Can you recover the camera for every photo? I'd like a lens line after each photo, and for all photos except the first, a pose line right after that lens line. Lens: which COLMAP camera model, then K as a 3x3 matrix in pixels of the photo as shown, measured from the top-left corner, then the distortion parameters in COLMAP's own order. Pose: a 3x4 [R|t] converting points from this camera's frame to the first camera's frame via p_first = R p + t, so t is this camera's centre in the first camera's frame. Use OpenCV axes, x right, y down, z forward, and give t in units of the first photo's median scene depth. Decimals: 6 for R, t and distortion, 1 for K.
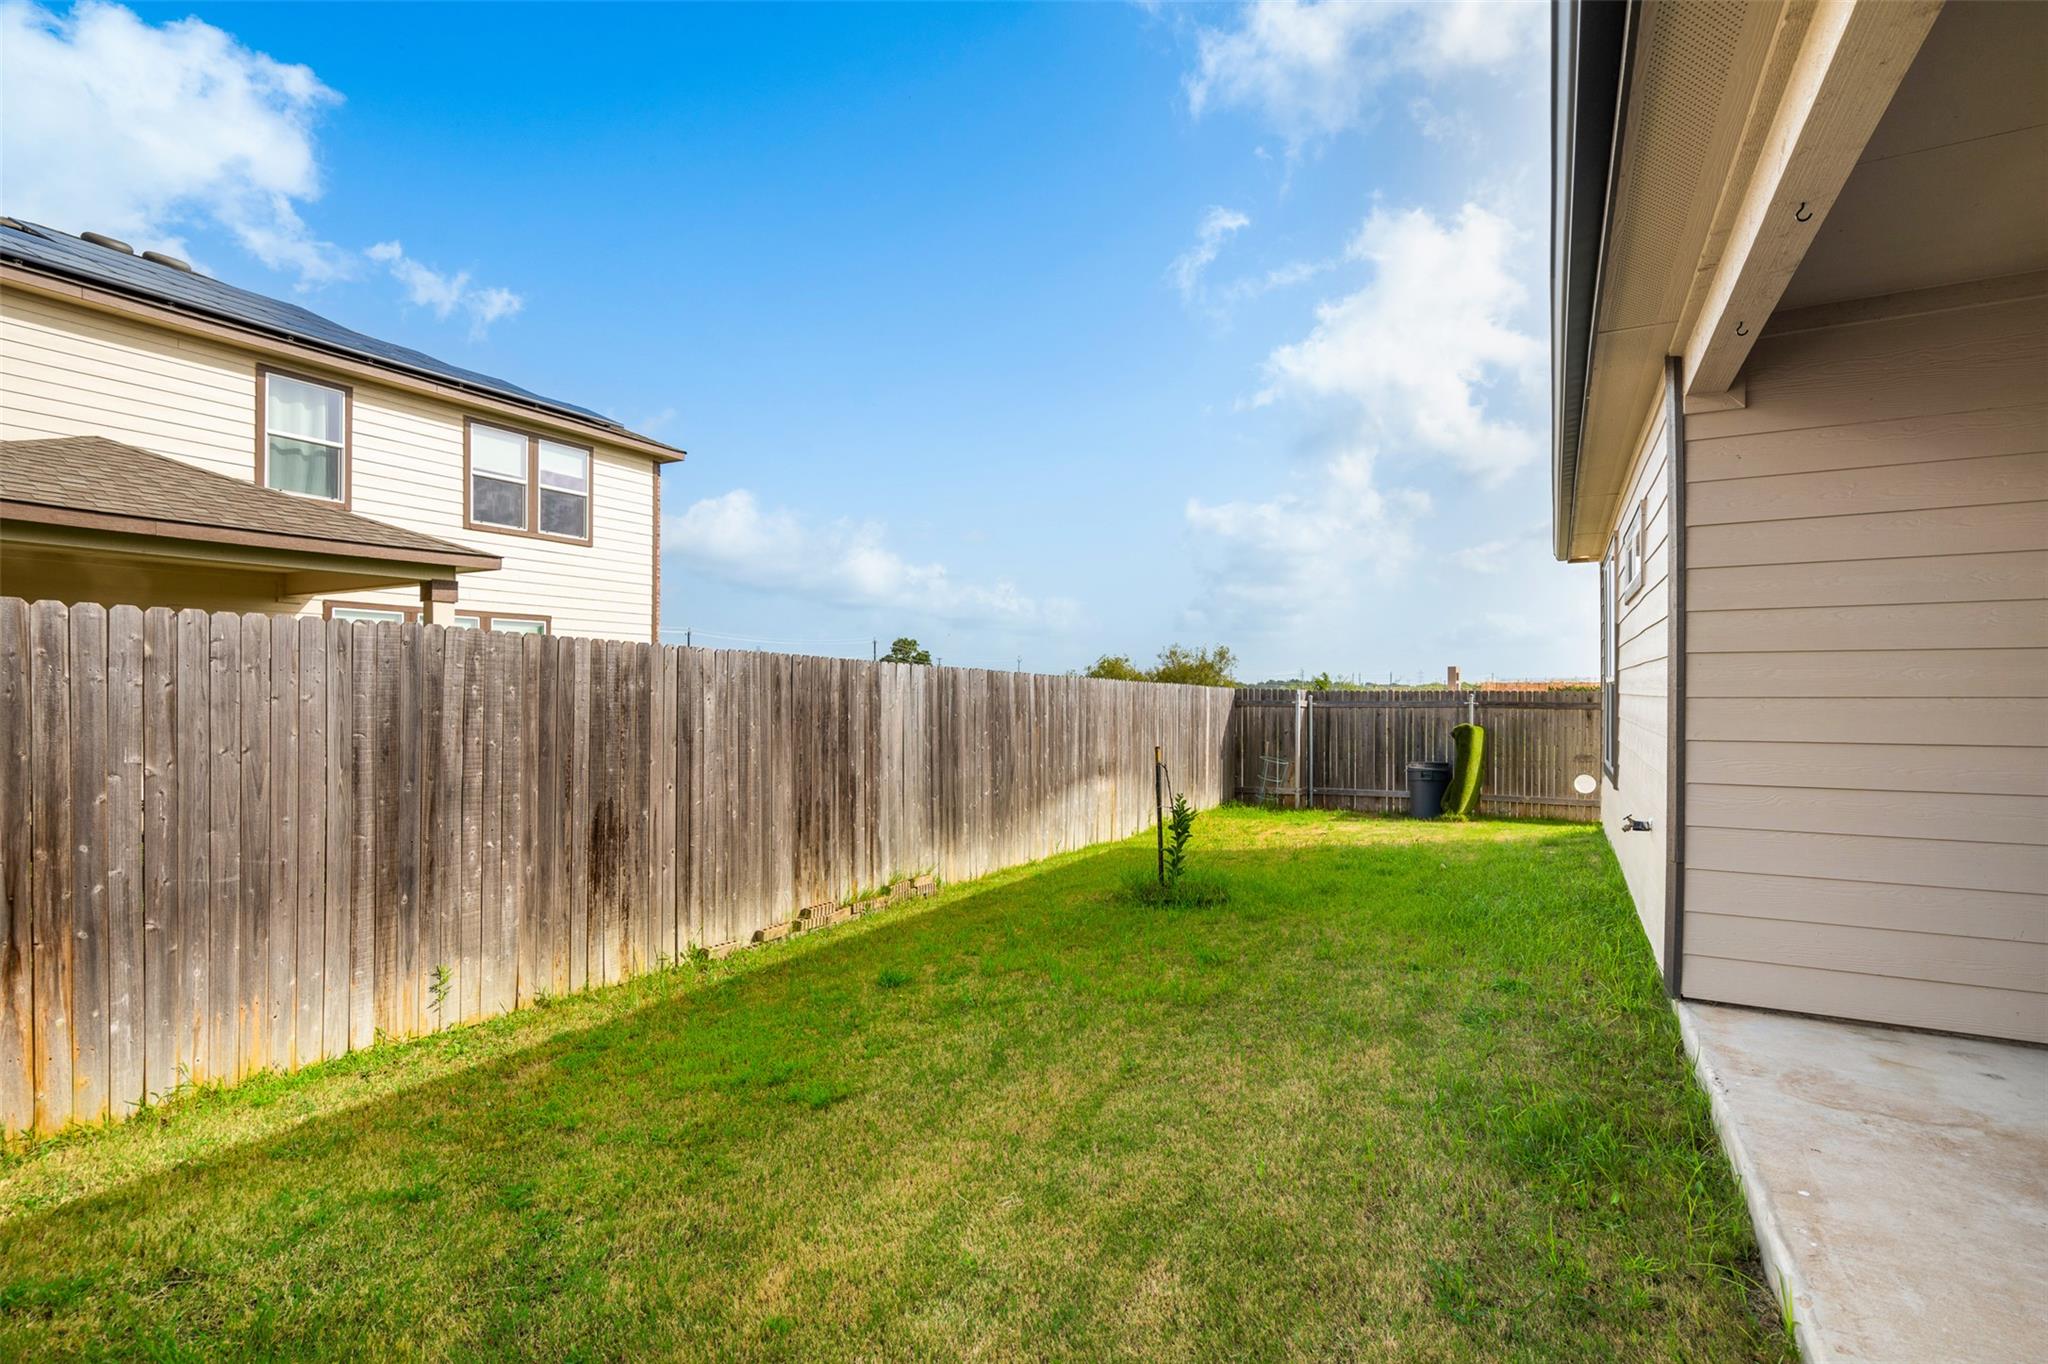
lens RADIAL K [[929.4, 0, 1021.3], [0, 929.4, 686.0], [0, 0, 1]] dist [-0.002786, 0.000396]
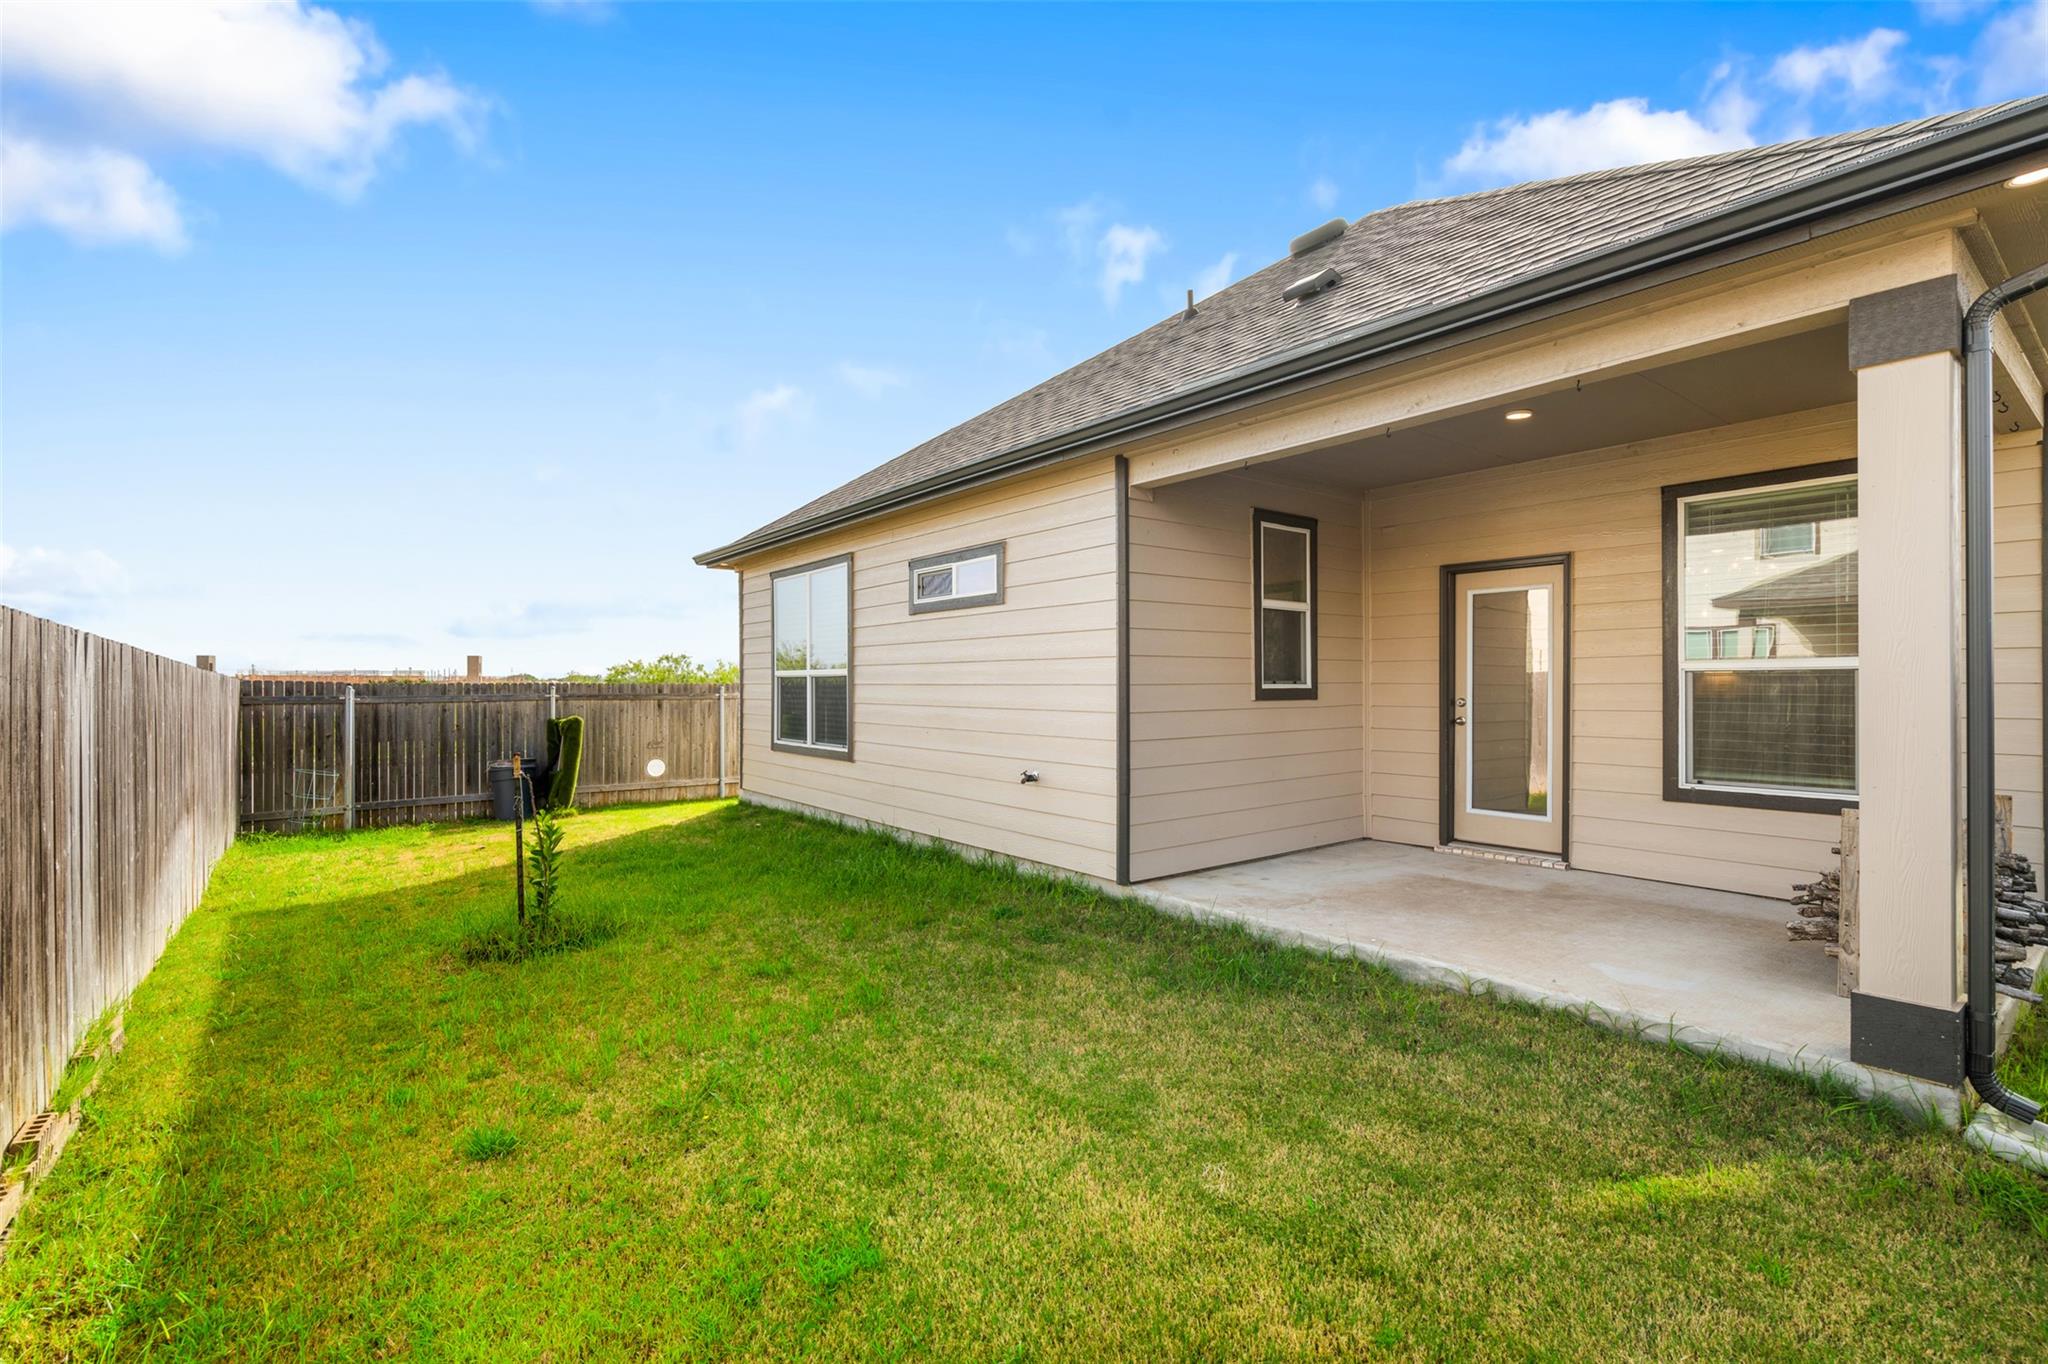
lens RADIAL K [[929.4, 0, 1019.3], [0, 929.4, 689.4], [0, 0, 1]] dist [-0.002786, 0.000396]
pose [[0.392925, -0.007494, 0.919540, -0.684397], [-0.002477, 0.999955, 0.009208, 0.005752], [-0.919567, -0.005896, 0.392889, 0.519445]]
